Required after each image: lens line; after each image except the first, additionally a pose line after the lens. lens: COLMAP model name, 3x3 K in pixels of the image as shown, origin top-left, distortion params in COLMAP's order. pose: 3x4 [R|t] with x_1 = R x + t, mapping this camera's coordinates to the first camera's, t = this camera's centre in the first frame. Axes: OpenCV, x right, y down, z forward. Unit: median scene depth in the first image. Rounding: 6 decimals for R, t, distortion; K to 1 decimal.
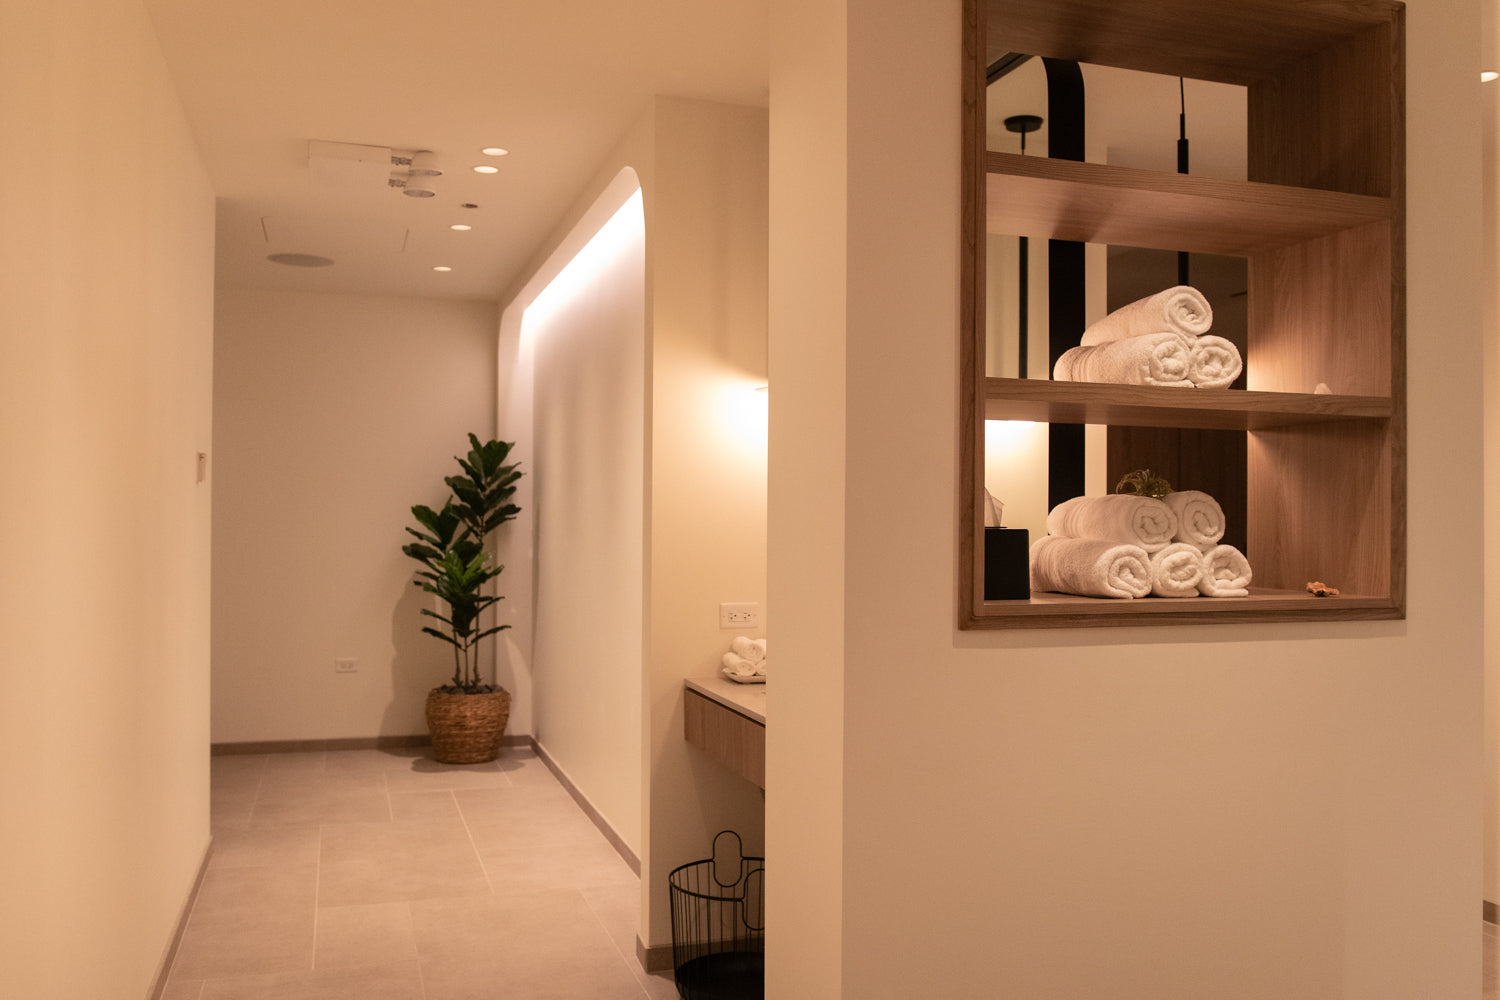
lens RADIAL K [[1262.8, 0, 750.0], [0, 1262.8, 500.0], [0, 0, 1]] dist [-0.013559, 0.006544]
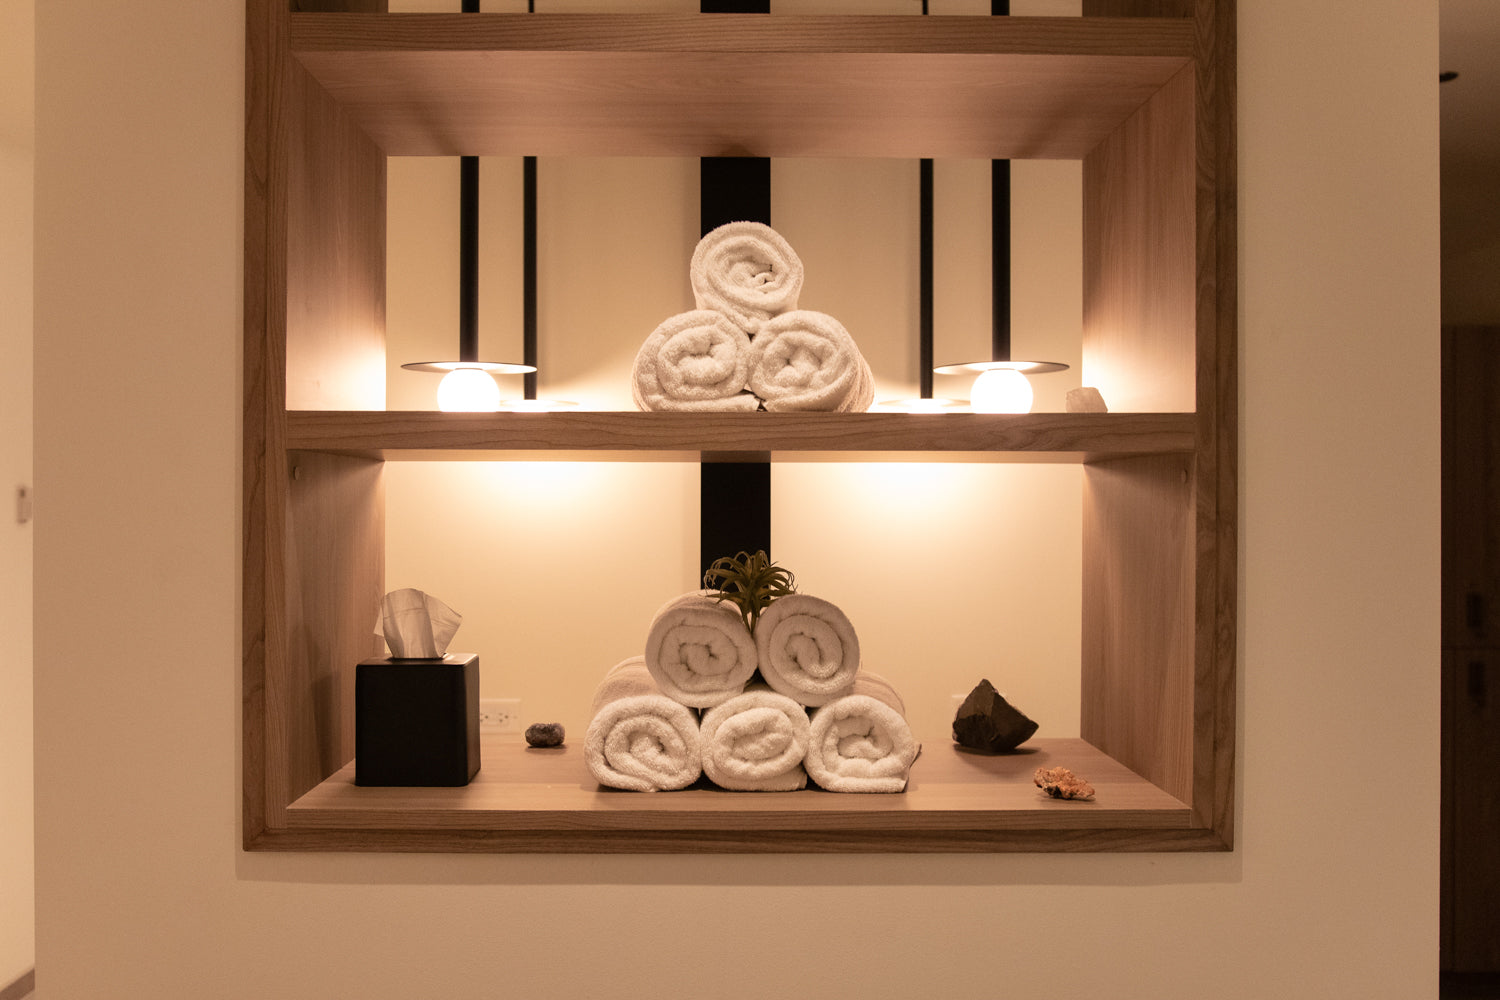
lens RADIAL K [[1465.3, 0, 750.0], [0, 1465.3, 500.0], [0, 0, 1]] dist [-0.009655, -0.005696]
pose [[0.948192, -0.007392, -0.317612, 0.545995], [0.010684, 0.999906, 0.008623, -0.055330], [0.317518, -0.011569, 0.948182, 0.400599]]
